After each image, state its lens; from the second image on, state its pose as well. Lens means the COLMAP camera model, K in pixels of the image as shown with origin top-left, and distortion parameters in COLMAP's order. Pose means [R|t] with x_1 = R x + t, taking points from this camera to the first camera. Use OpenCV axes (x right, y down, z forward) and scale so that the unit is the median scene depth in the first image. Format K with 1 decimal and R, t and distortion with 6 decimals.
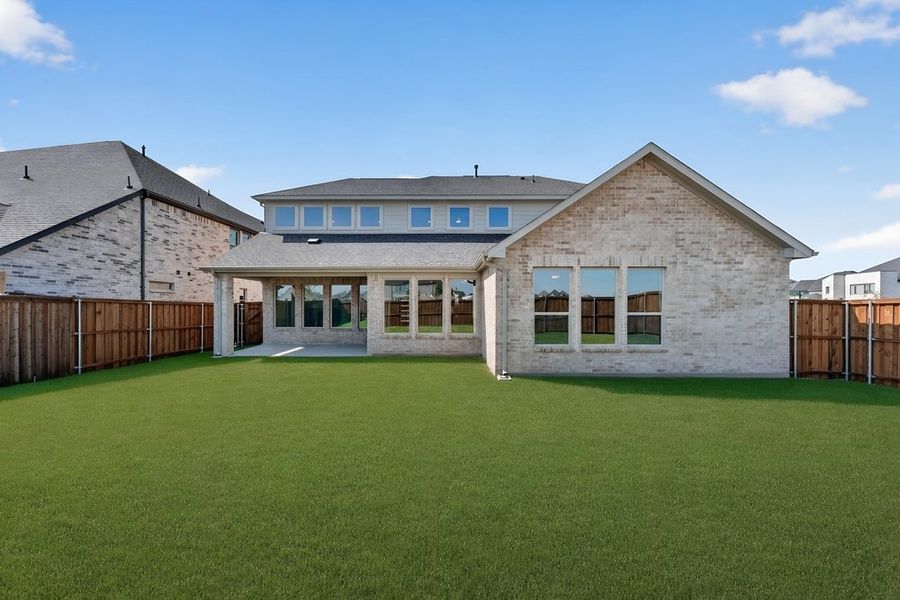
lens RADIAL K [[367.3, 0, 445.3], [0, 367.3, 308.2], [0, 0, 1]] dist [-0.001972, 0.000052]
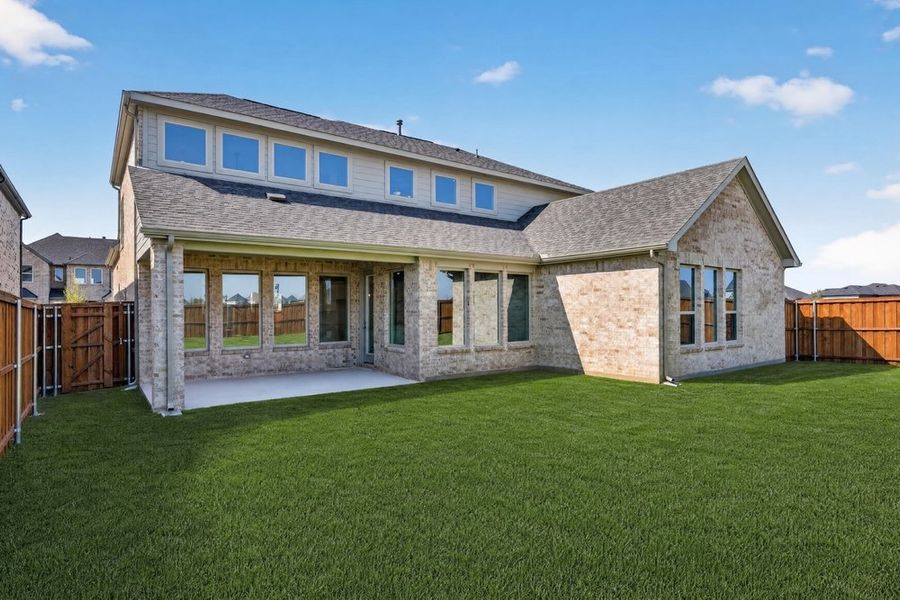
lens RADIAL K [[487.1, 0, 449.3], [0, 487.1, 301.7], [0, 0, 1]] dist [-0.001771, -0.000391]
pose [[0.799472, 0.002648, 0.600698, -0.973586], [0.012933, 0.999683, -0.021619, 0.004795], [-0.600564, 0.025053, 0.799184, 0.353463]]
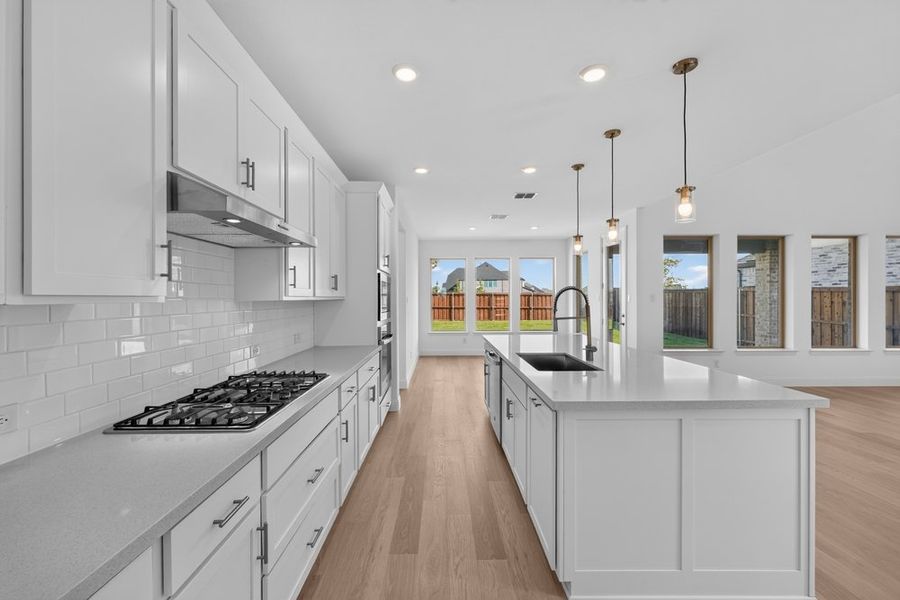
lens RADIAL K [[367.3, 0, 450.2], [0, 367.3, 301.9], [0, 0, 1]] dist [-0.001972, 0.000052]
pose [[-0.999422, 0.000262, -0.033983, 0.072042], [-0.000398, 0.999812, 0.019411, -0.005073], [0.033982, 0.019413, -0.999234, 2.470594]]
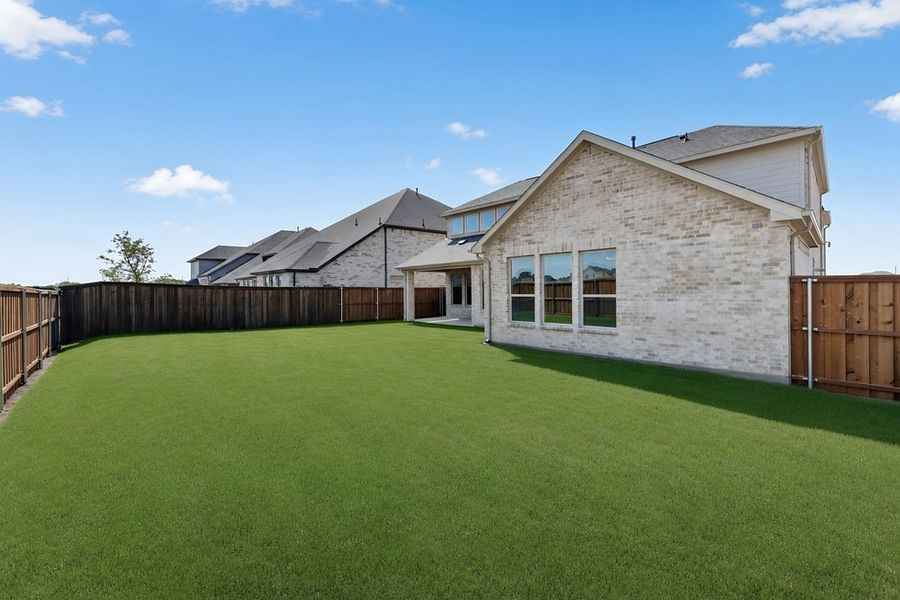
lens RADIAL K [[367.3, 0, 441.2], [0, 367.3, 293.4], [0, 0, 1]] dist [-0.001972, 0.000052]
pose [[0.683339, -0.000742, -0.730101, 0.979821], [0.008673, 0.999937, 0.007102, -0.002593], [0.730050, -0.011185, 0.683303, -0.004588]]
